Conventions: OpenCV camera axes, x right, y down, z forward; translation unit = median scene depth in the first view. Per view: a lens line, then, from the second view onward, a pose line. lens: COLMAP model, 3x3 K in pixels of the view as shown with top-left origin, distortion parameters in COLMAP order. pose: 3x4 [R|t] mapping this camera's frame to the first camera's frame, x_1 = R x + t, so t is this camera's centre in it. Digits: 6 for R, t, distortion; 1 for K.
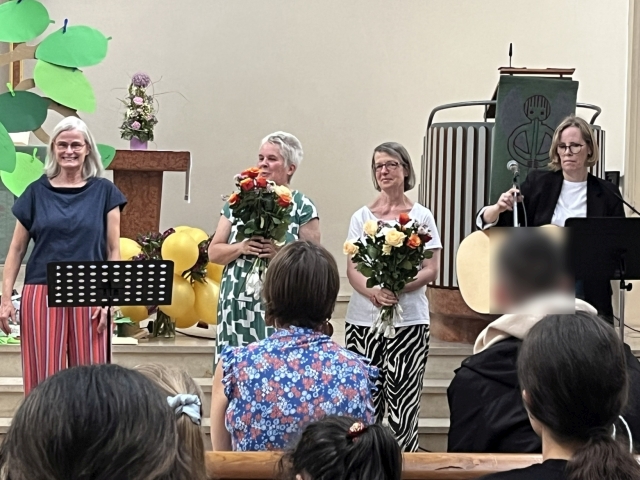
lens RADIAL K [[1687.1, 0, 320.0], [0, 1687.1, 240.0], [0, 0, 1]] dist [0.241124, -0.253465]
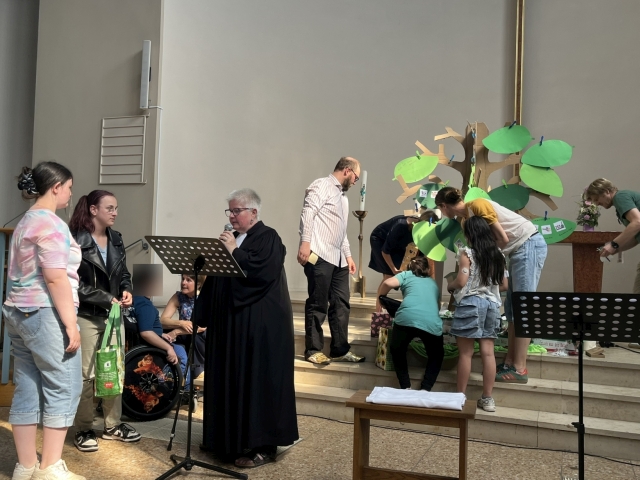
lens RADIAL K [[615.8, 0, 317.5], [0, 615.8, 232.8], [0, 0, 1]] dist [0.036127, -0.016883]
pose [[0.875504, -0.014012, -0.483008, -0.061289], [-0.029009, 0.996252, -0.081483, 0.008085], [0.482340, 0.085350, 0.871816, 0.447506]]
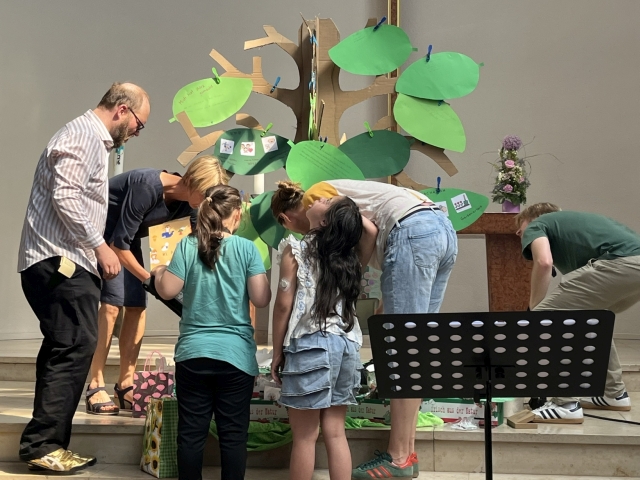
lens RADIAL K [[1125.0, 0, 322.0], [0, 1125.0, 226.3], [0, 0, 1]] dist [0.134684, -0.174580]
pose [[0.965046, -0.032642, -0.260041, -0.057957], [0.011298, 0.996473, -0.083152, 0.010053], [0.261838, 0.077308, 0.962011, 0.460551]]
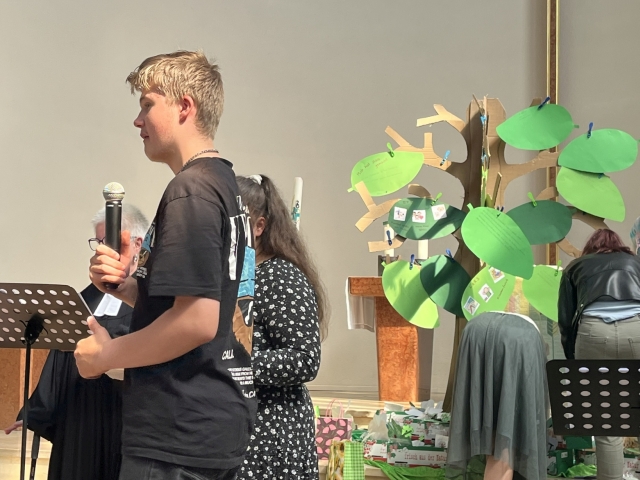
lens RADIAL K [[1106.4, 0, 320.3], [0, 1106.4, 219.6], [0, 0, 1]] dist [0.090589, -0.074086]
pose [[0.921184, -0.041708, -0.386885, -0.054215], [-0.016774, 0.989059, -0.146564, 0.016155], [0.388765, 0.141502, 0.910406, 0.412605]]
